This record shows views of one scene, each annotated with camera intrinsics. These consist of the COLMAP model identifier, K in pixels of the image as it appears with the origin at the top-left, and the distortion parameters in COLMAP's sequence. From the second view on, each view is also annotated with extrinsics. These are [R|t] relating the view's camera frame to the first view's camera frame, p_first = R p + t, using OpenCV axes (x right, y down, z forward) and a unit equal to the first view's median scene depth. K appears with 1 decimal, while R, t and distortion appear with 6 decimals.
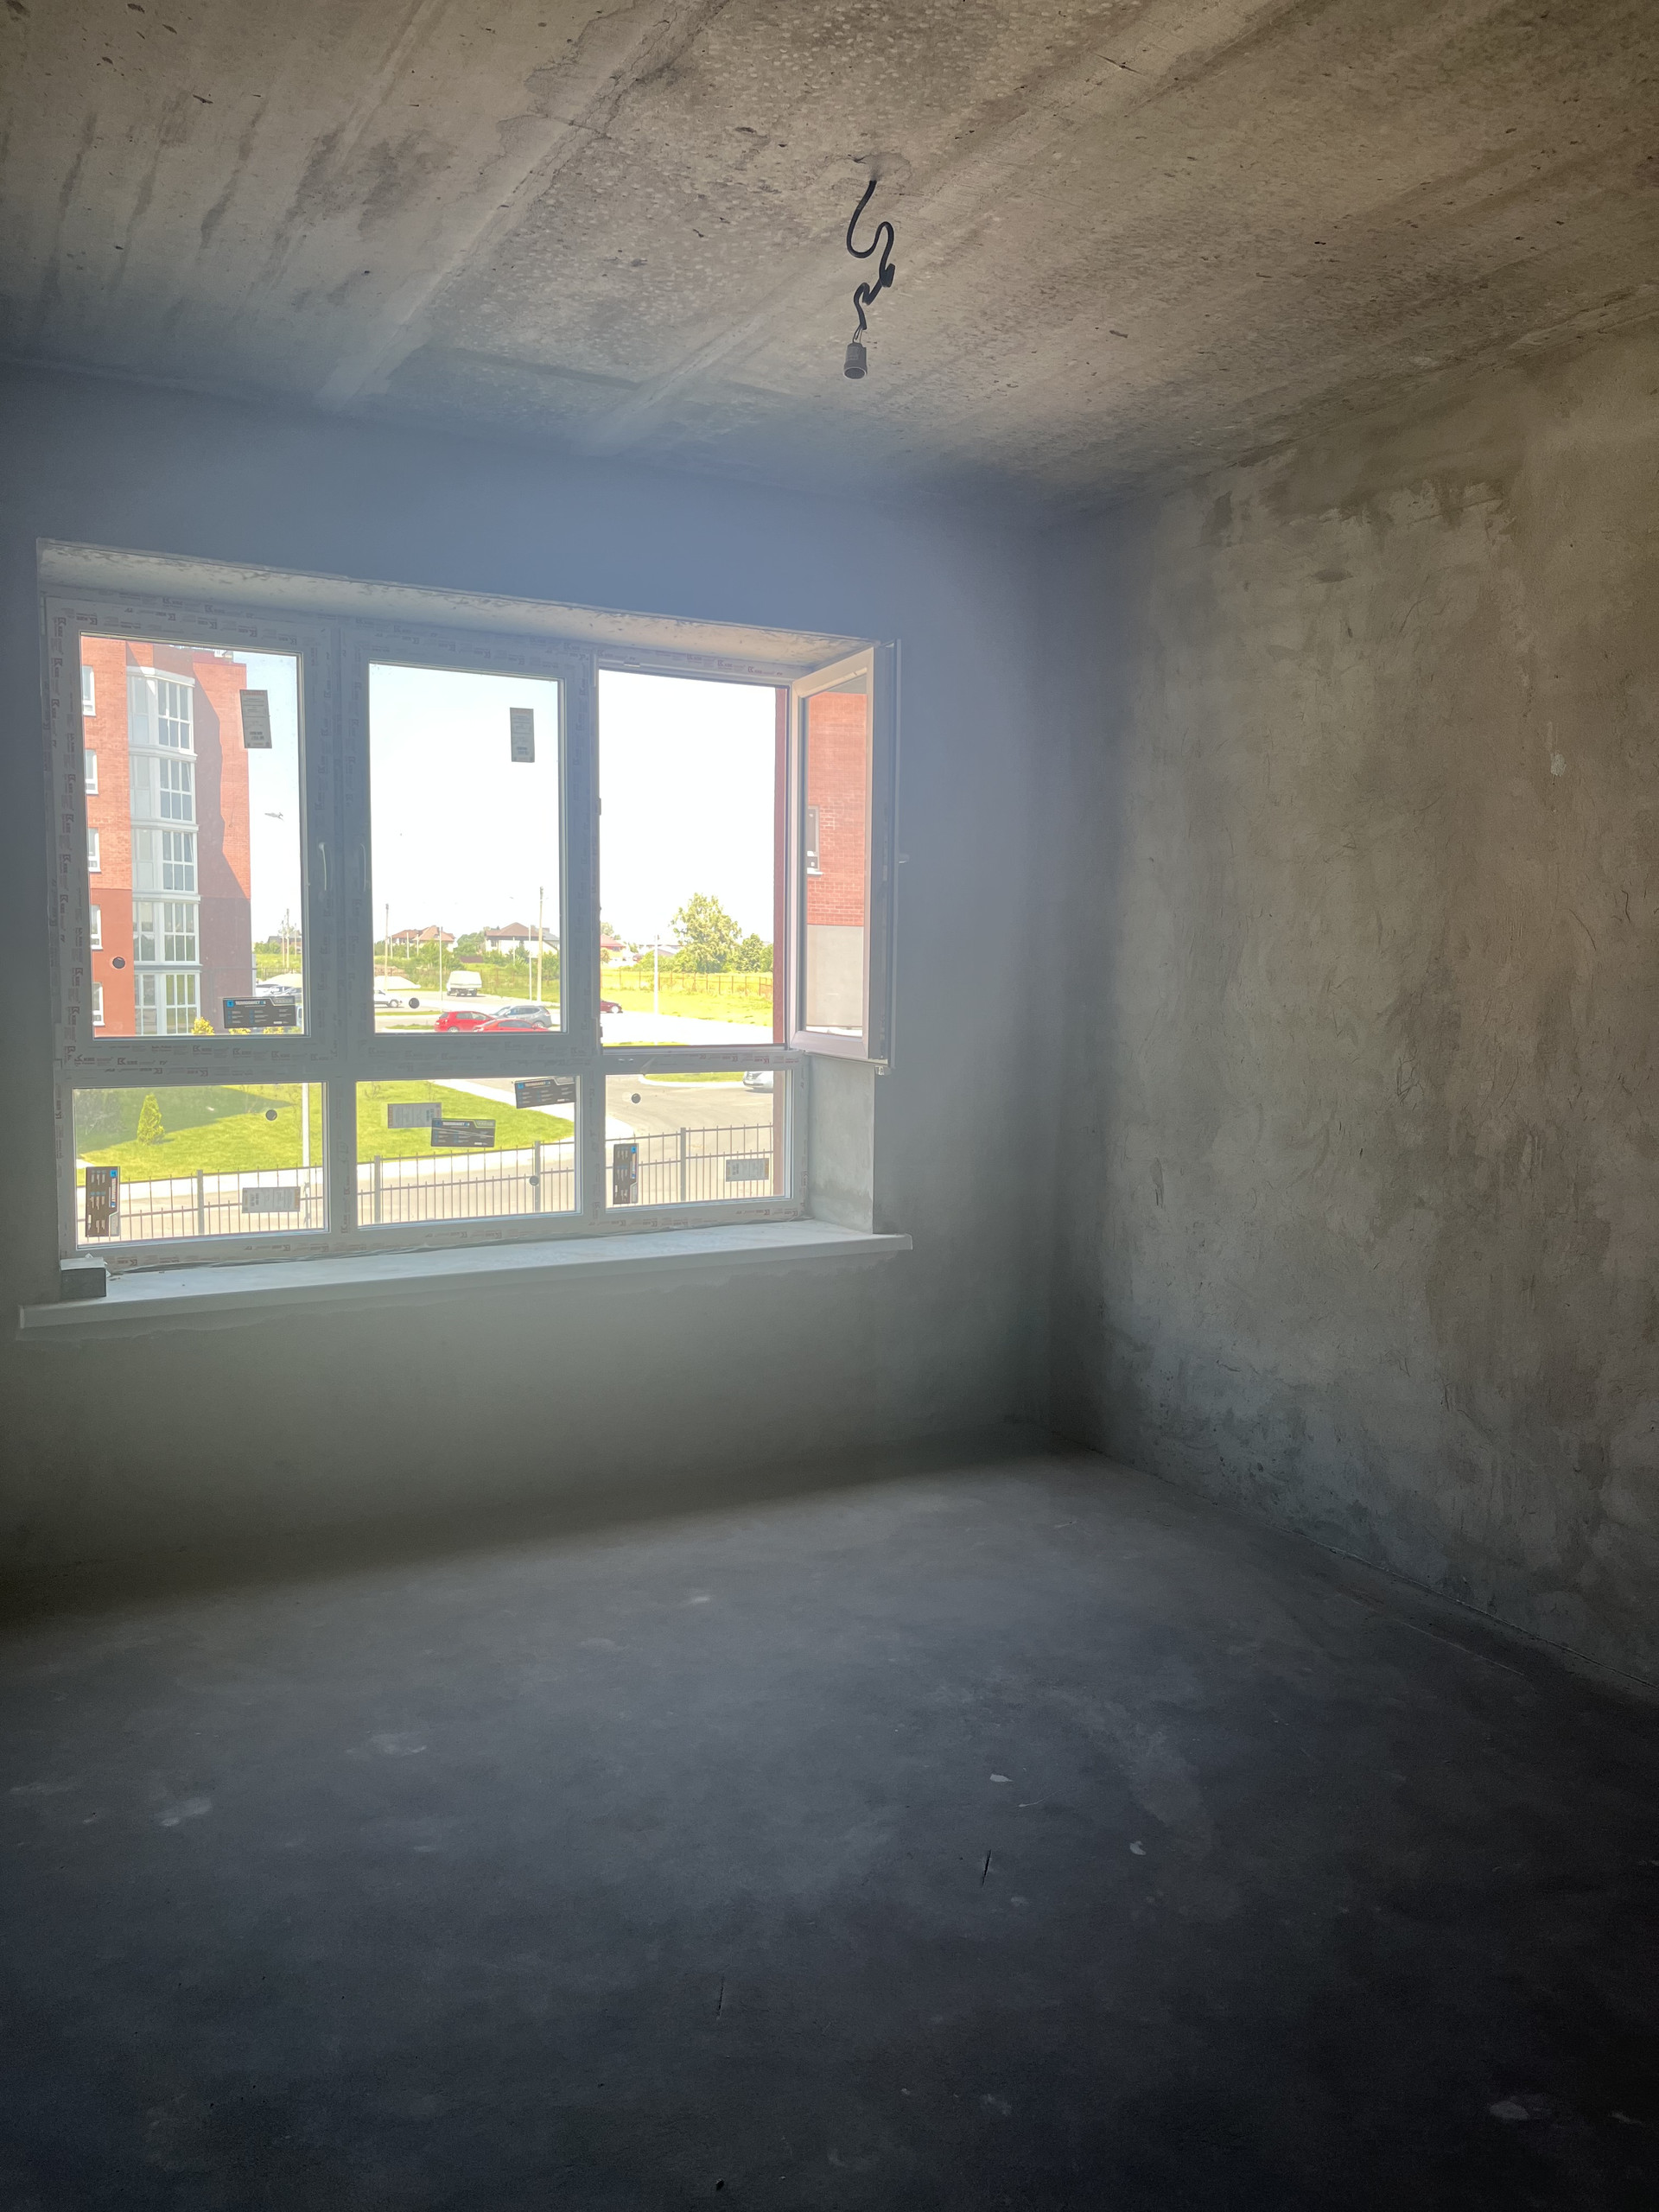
lens RADIAL K [[1686.9, 0, 829.5], [0, 1686.9, 1101.8], [0, 0, 1]] dist [0.037827, -0.046484]
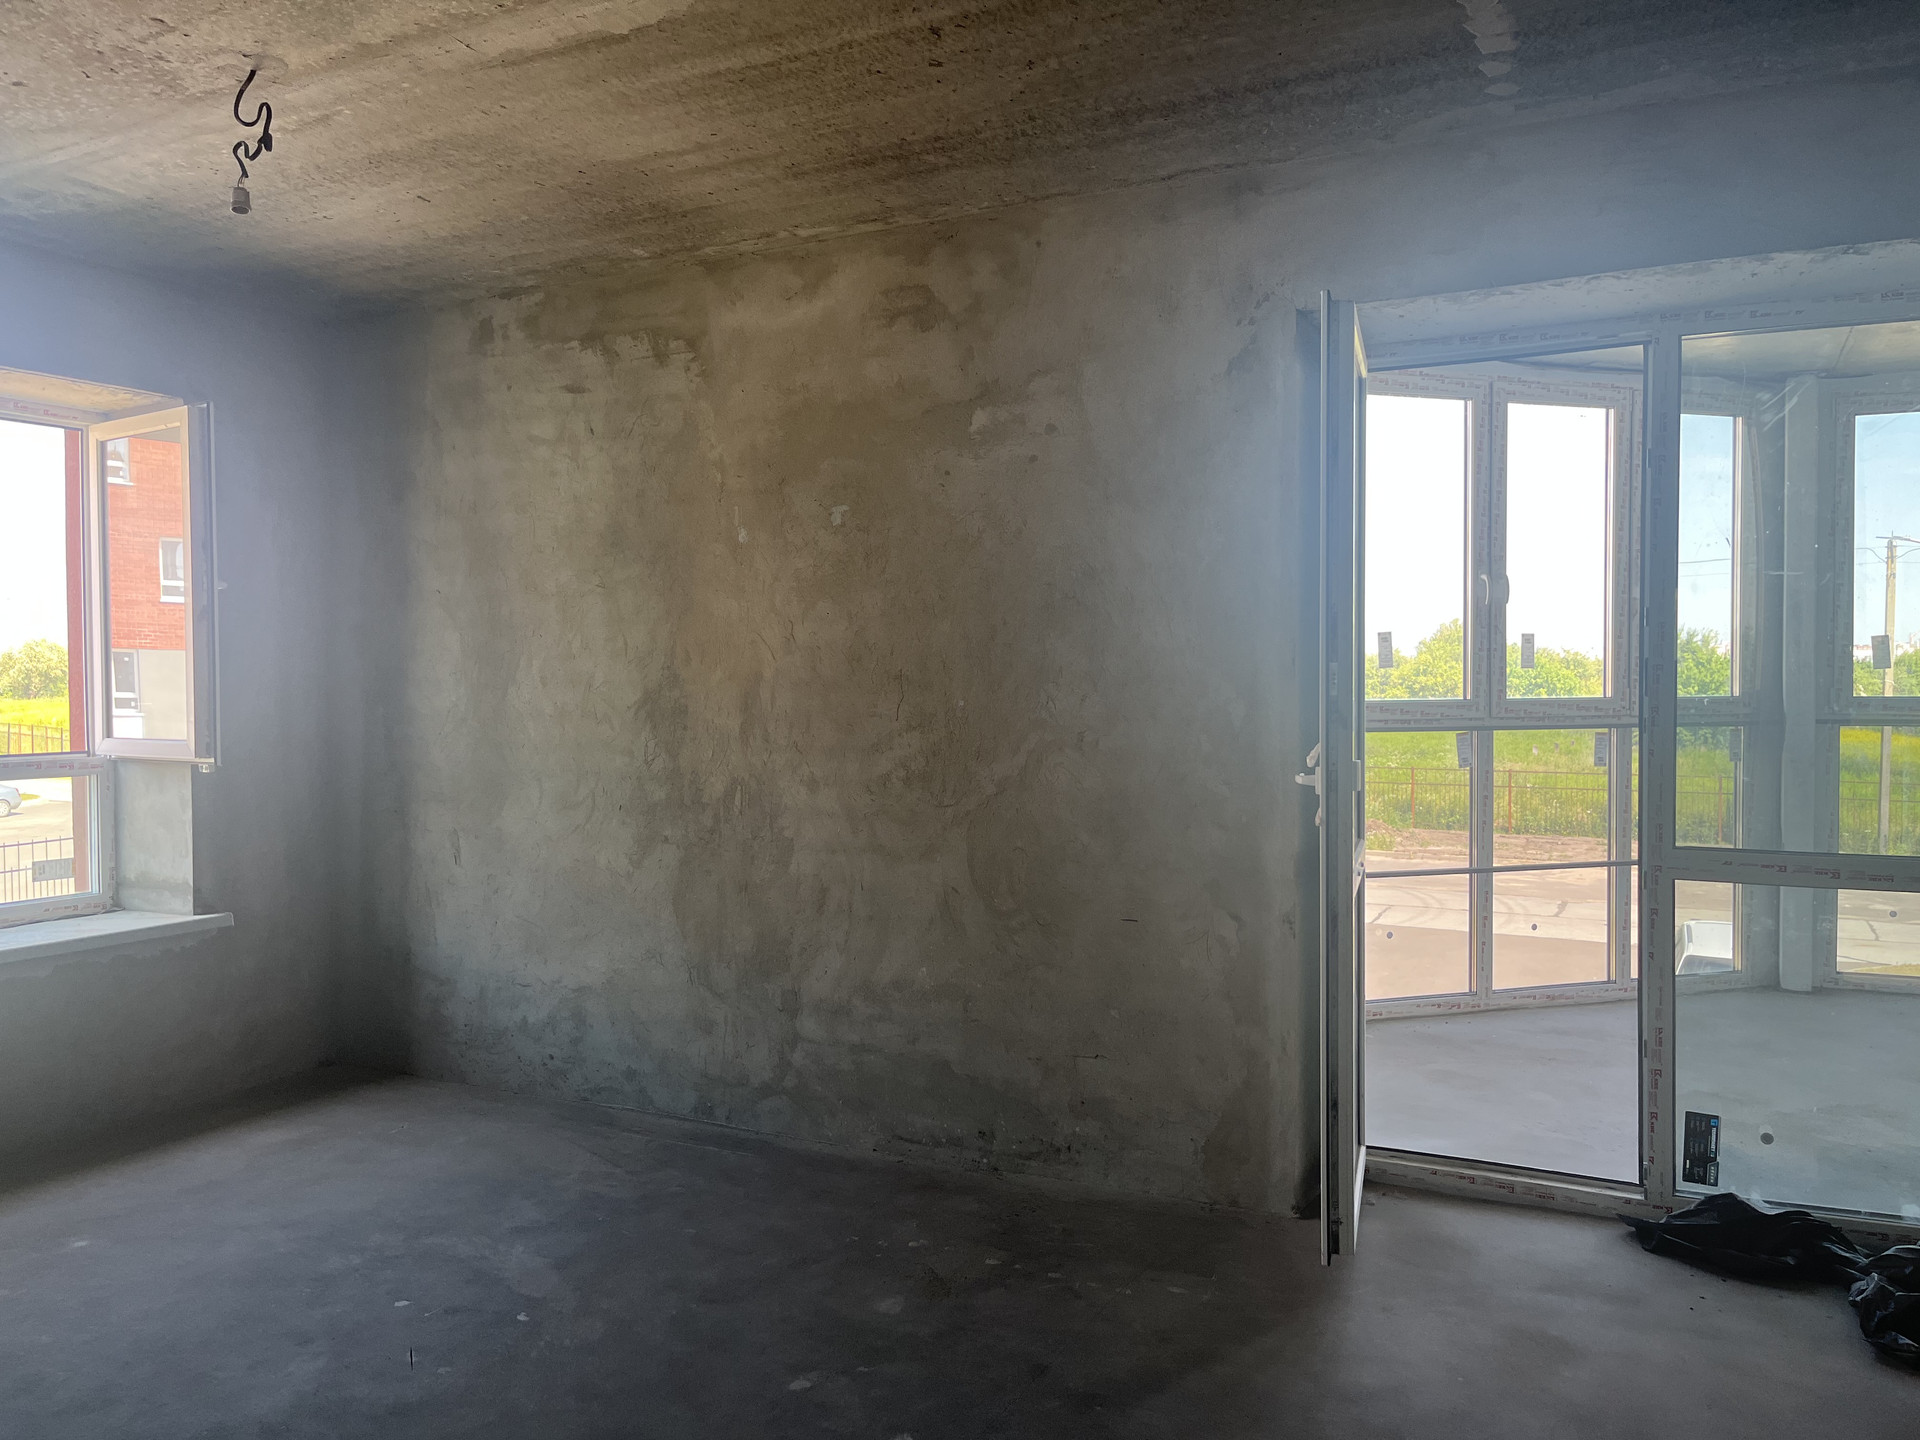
lens RADIAL K [[1456.7, 0, 960.0], [0, 1456.7, 720.0], [0, 0, 1]] dist [0.075545, -0.118186]
pose [[0.827953, -0.030397, 0.559973, -0.127797], [0.060973, 0.997490, -0.036005, 0.019442], [-0.557473, 0.063953, 0.827728, -0.147703]]
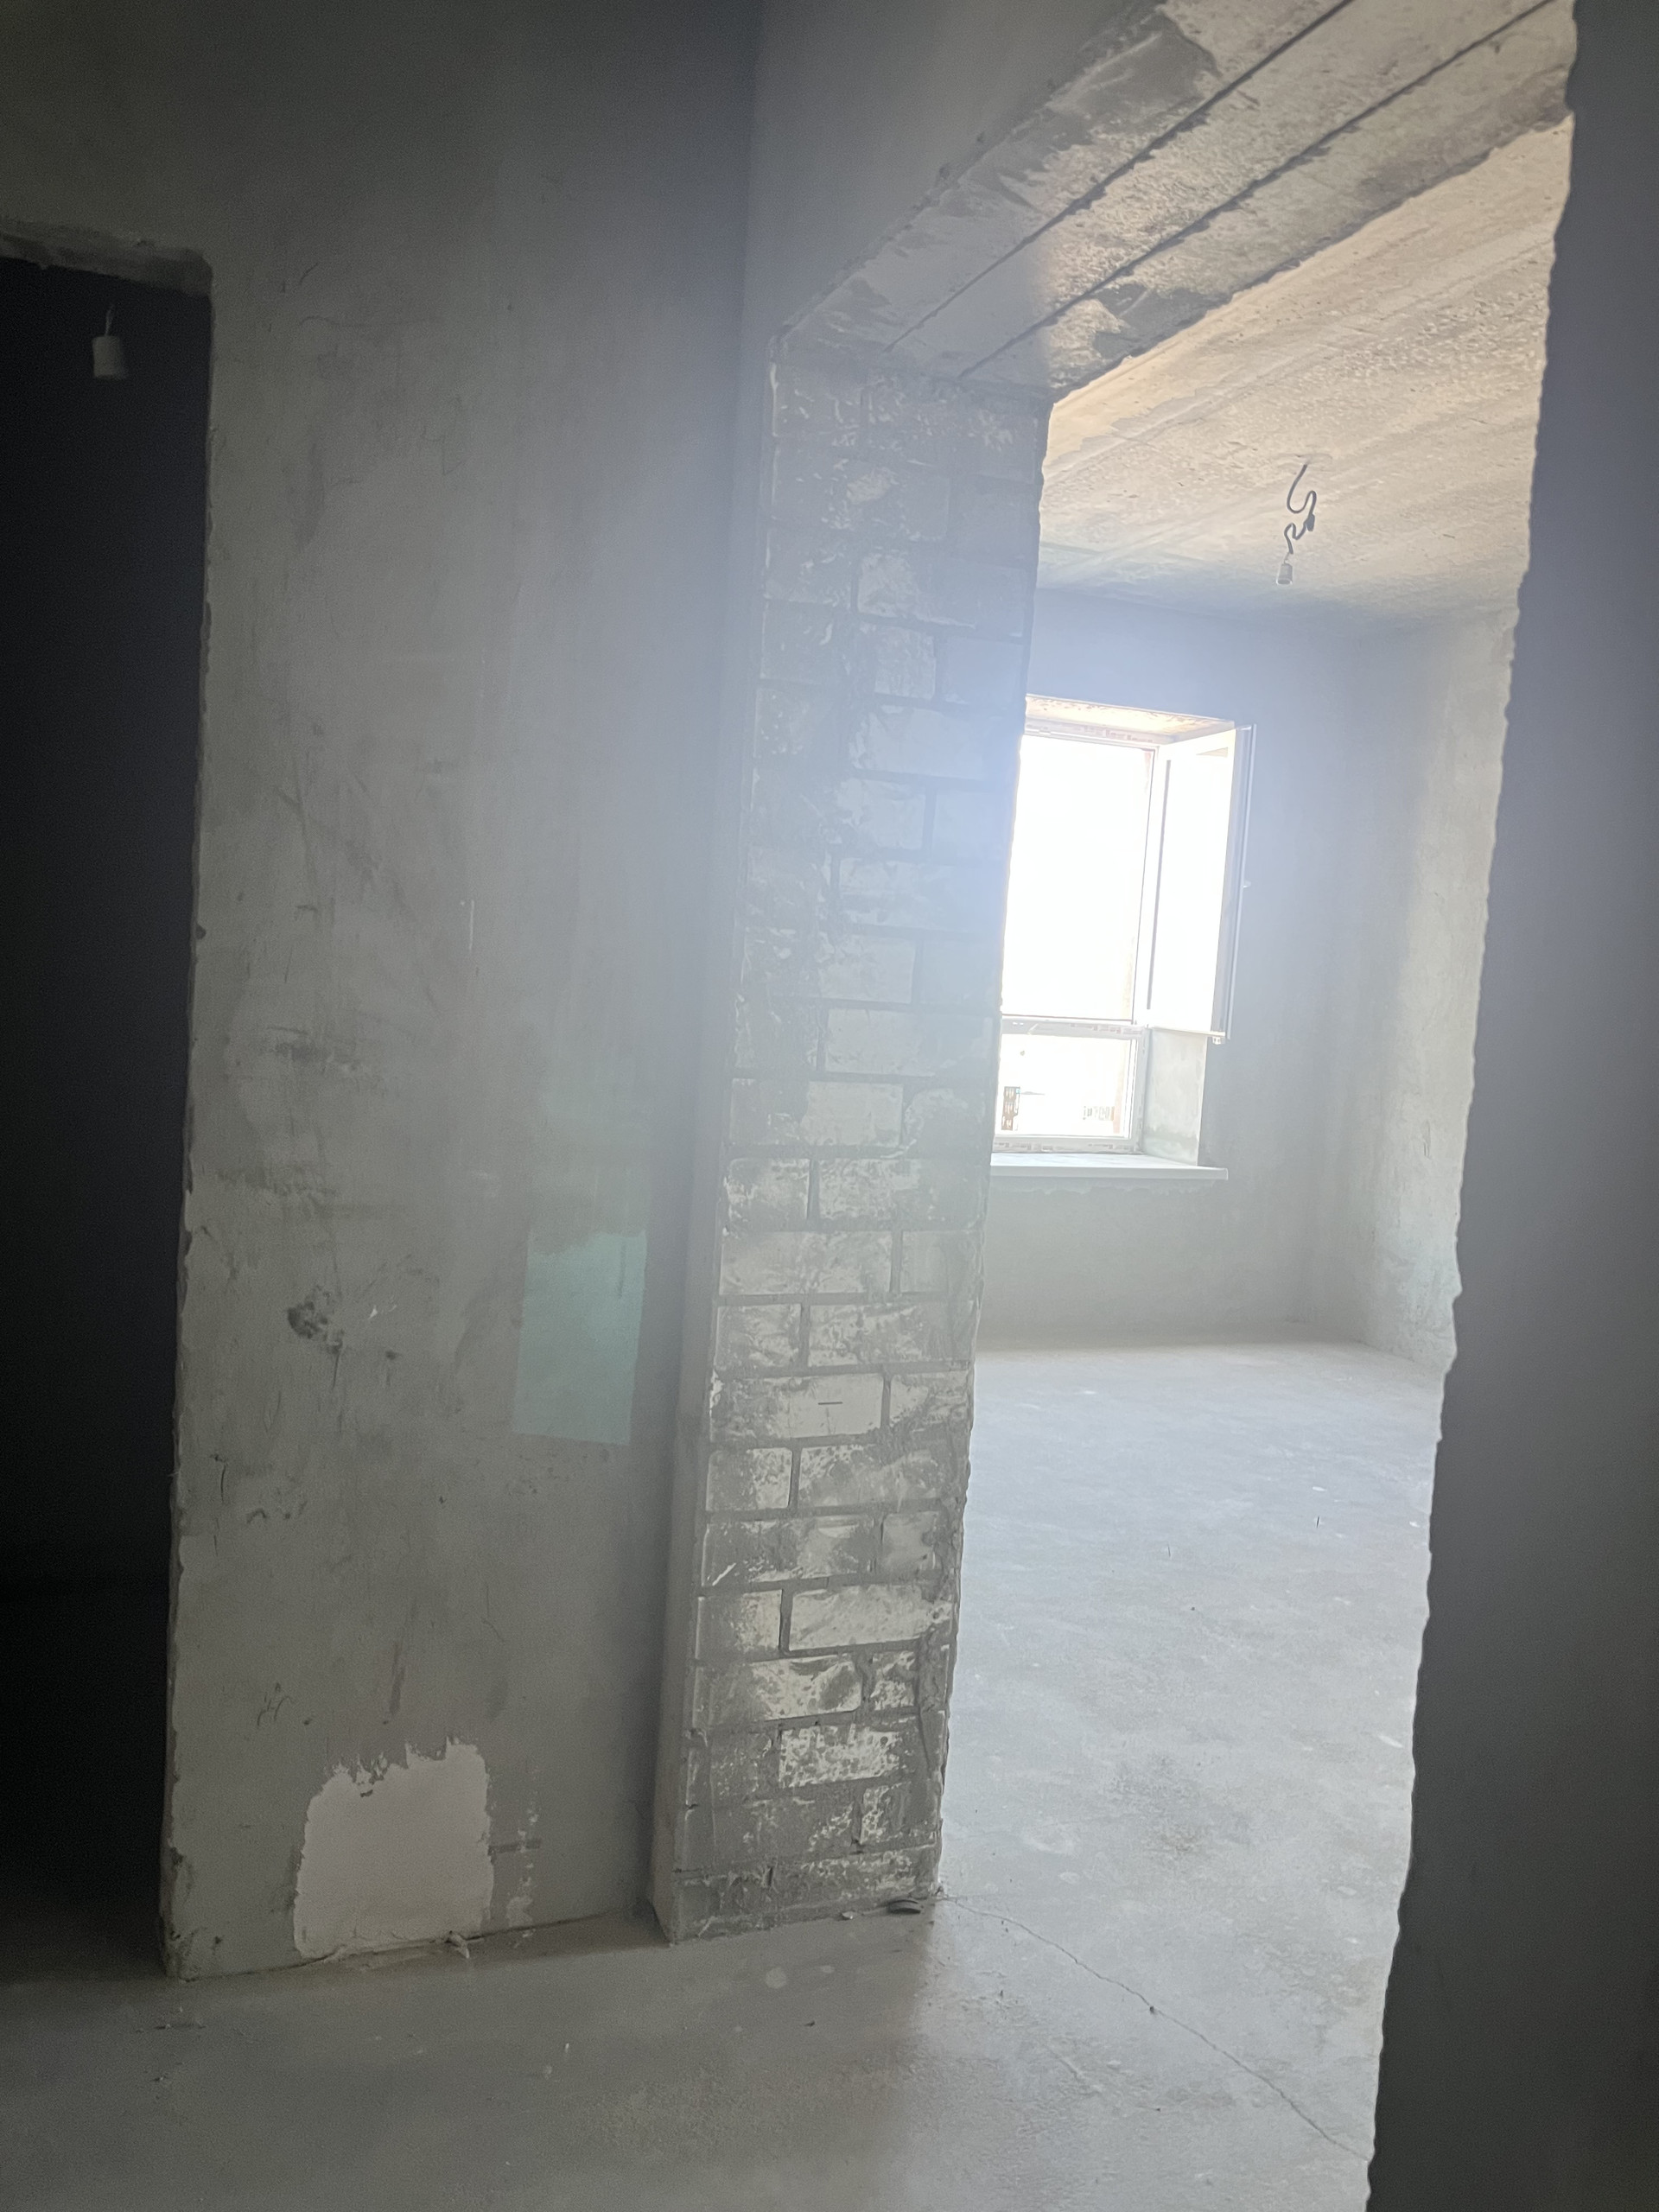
lens RADIAL K [[1699.7, 0, 835.2], [0, 1699.7, 1075.6], [0, 0, 1]] dist [0.042116, -0.000411]
pose [[0.992002, 0.062562, -0.109631, -0.148436], [-0.064664, 0.997783, -0.015721, 0.061796], [0.108404, 0.022684, 0.993848, -0.469056]]
